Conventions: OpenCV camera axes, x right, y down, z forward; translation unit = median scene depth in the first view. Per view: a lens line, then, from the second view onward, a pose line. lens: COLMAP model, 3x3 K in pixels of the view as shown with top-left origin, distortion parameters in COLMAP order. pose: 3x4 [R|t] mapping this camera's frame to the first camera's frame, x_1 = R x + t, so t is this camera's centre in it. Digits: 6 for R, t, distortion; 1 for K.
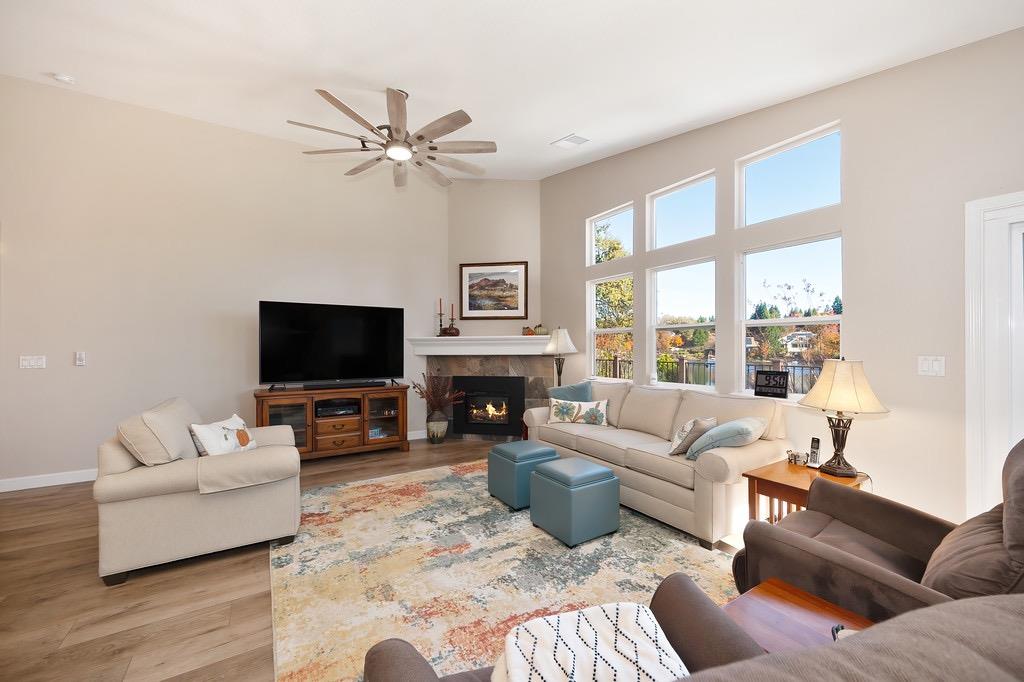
lens RADIAL K [[402.4, 0, 518.0], [0, 402.4, 346.8], [0, 0, 1]] dist [-0.001303, -0.000087]
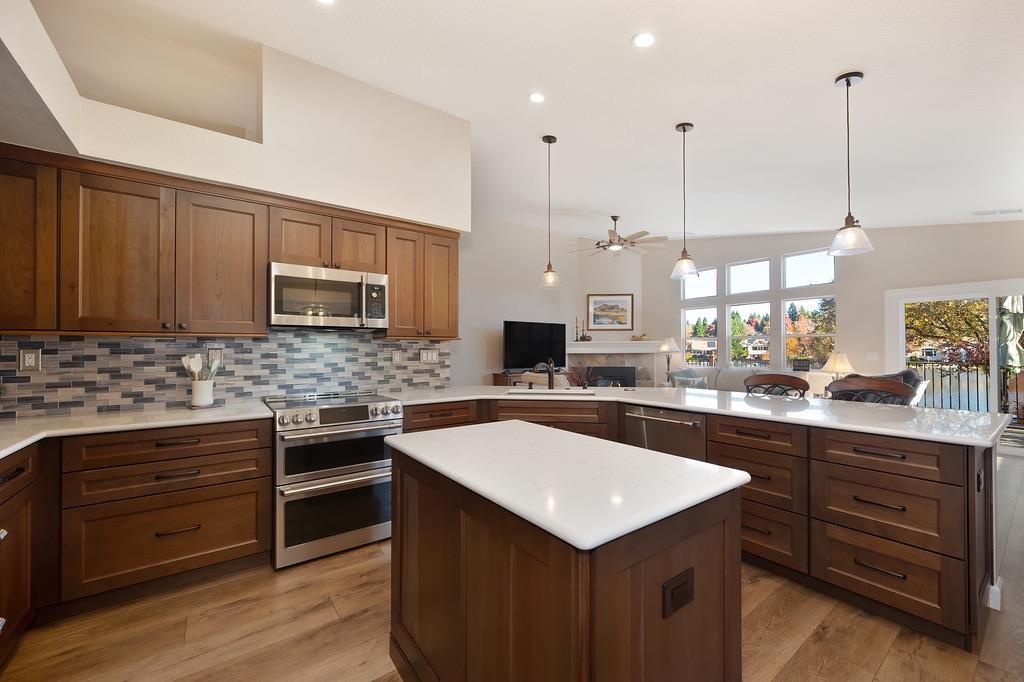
lens RADIAL K [[402.4, 0, 514.0], [0, 402.4, 345.5], [0, 0, 1]] dist [-0.001303, -0.000087]
pose [[0.997603, -0.000077, 0.069192, -0.757630], [0.000847, 0.999938, -0.011104, 0.010026], [-0.069187, 0.011136, 0.997542, -0.737634]]
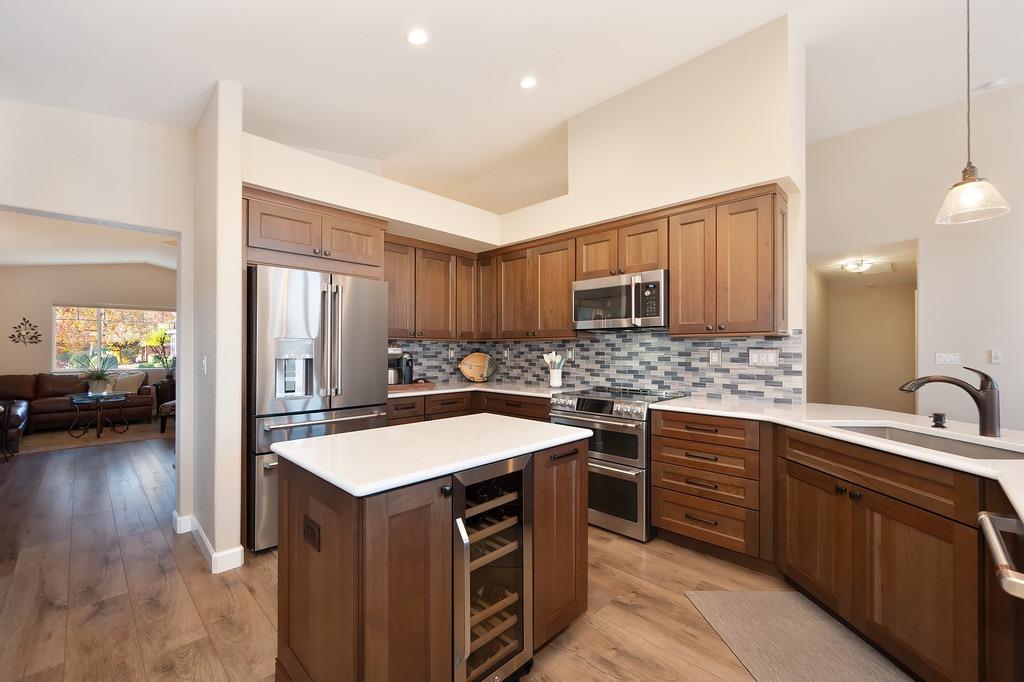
lens RADIAL K [[421.0, 0, 478.0], [0, 421.0, 344.9], [0, 0, 1]] dist [0.000636, 0.000123]
pose [[0.190097, -0.007467, -0.981737, -0.287333], [-0.000498, 0.999970, -0.007702, 0.008211], [0.981765, 0.001952, 0.190088, -0.439156]]
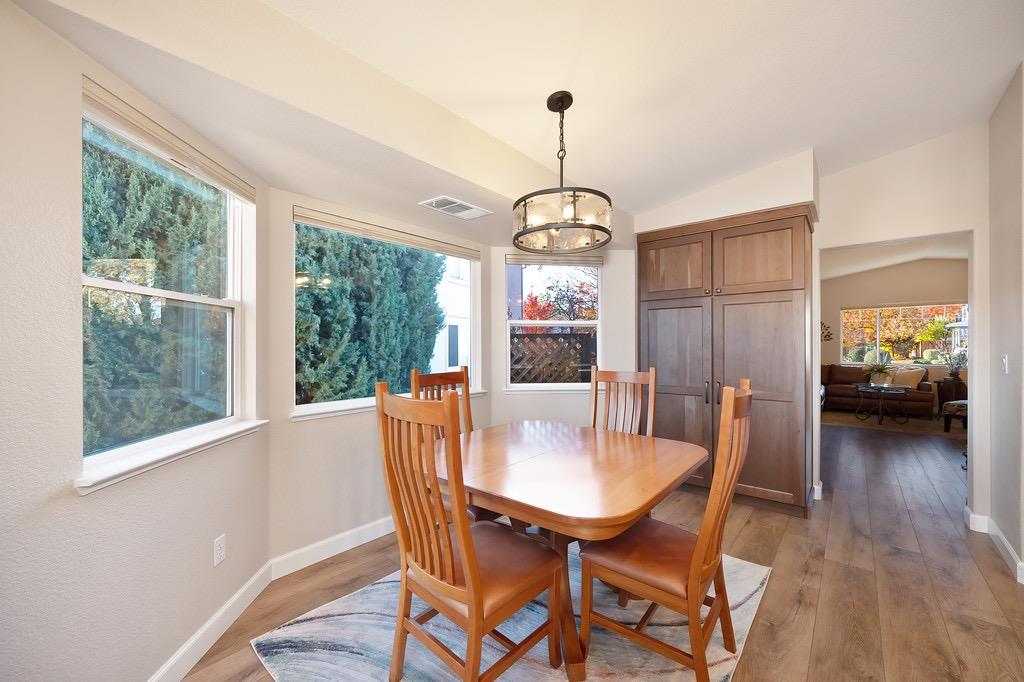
lens RADIAL K [[402.4, 0, 511.9], [0, 402.4, 346.5], [0, 0, 1]] dist [-0.001303, -0.000087]
pose [[-0.954883, 0.005606, -0.296930, -0.131887], [0.004783, 0.999982, 0.003498, 0.003643], [0.296945, 0.001920, -0.954893, -0.379296]]
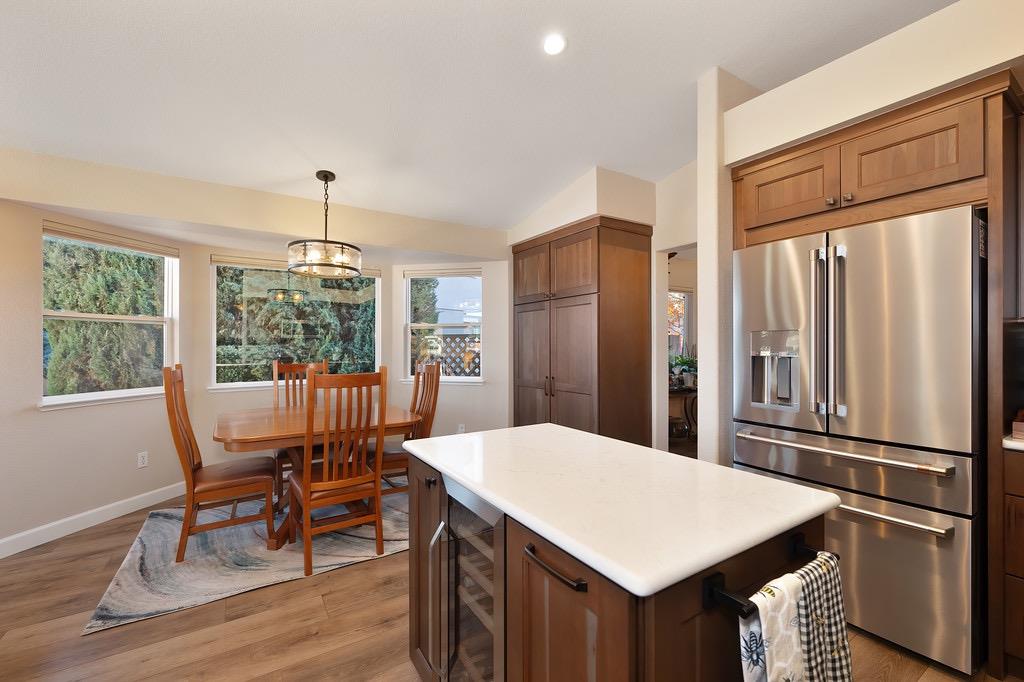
lens RADIAL K [[431.0, 0, 511.6], [0, 431.0, 345.6], [0, 0, 1]] dist [-0.000974, -0.000041]
pose [[-0.999974, 0.005644, 0.004579, -0.671068], [0.005642, 0.999984, -0.000367, 0.009594], [-0.004581, -0.000341, -0.999989, -0.065180]]
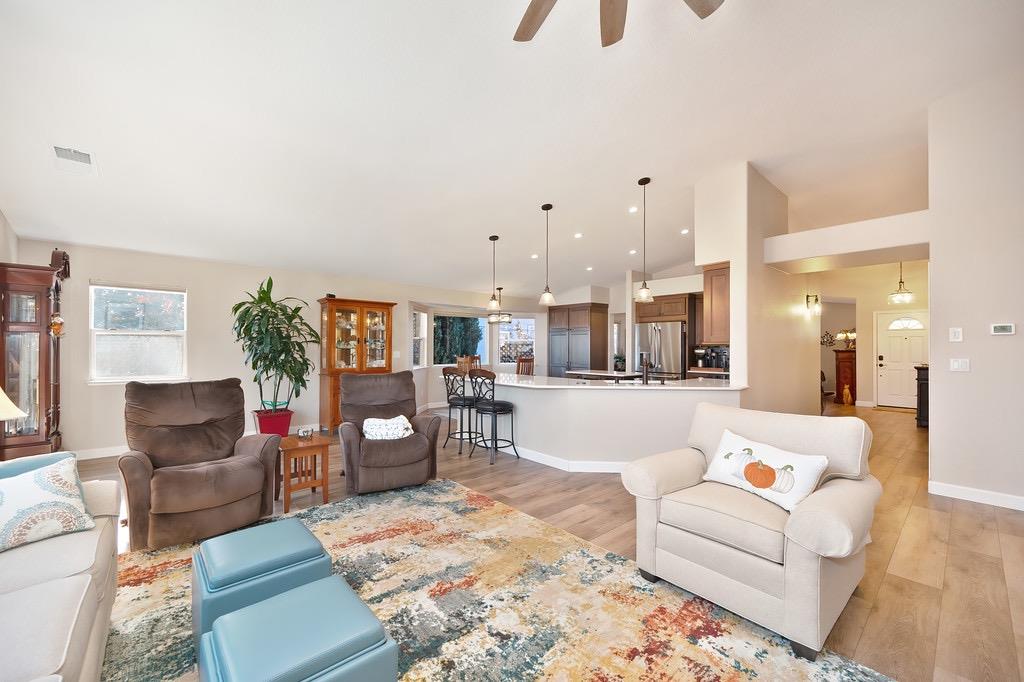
lens RADIAL K [[402.4, 0, 517.6], [0, 402.4, 346.5], [0, 0, 1]] dist [-0.001303, -0.000087]
pose [[-0.986649, -0.001544, -0.162853, -0.101567], [-0.001074, 0.999995, -0.002975, -0.000676], [0.162857, -0.002761, -0.986646, 1.148378]]
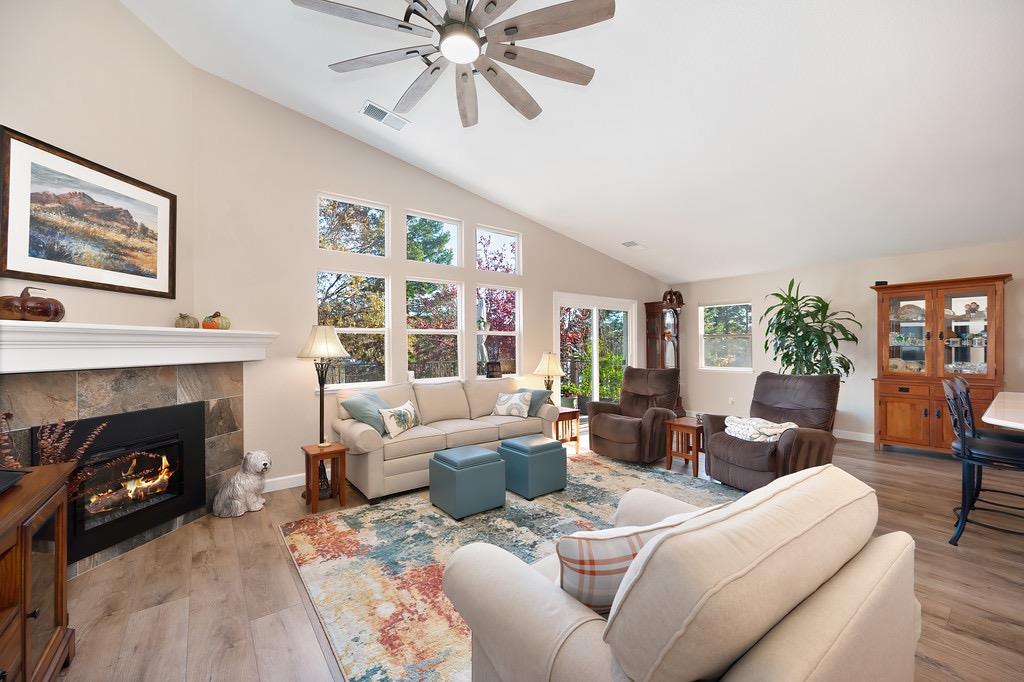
lens RADIAL K [[402.4, 0, 514.7], [0, 402.4, 346.8], [0, 0, 1]] dist [-0.001303, -0.000087]
pose [[-0.085753, -0.000073, 0.996316, -0.782030], [0.004010, 0.999992, 0.000418, -0.001583], [-0.996308, 0.004031, -0.085753, 0.799310]]
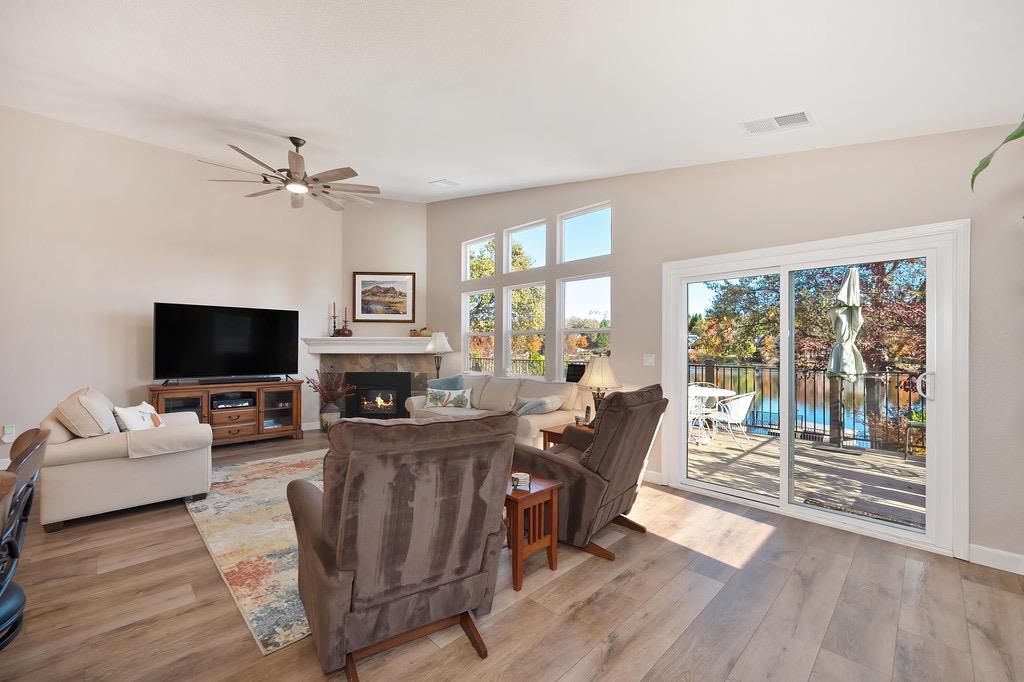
lens RADIAL K [[416.0, 0, 515.7], [0, 416.0, 346.8], [0, 0, 1]] dist [-0.003834, 0.000164]
pose [[0.977297, 0.006790, 0.211766, 0.075408], [-0.006652, 0.999977, -0.001366, 0.000323], [-0.211771, -0.000074, 0.977319, -0.312960]]
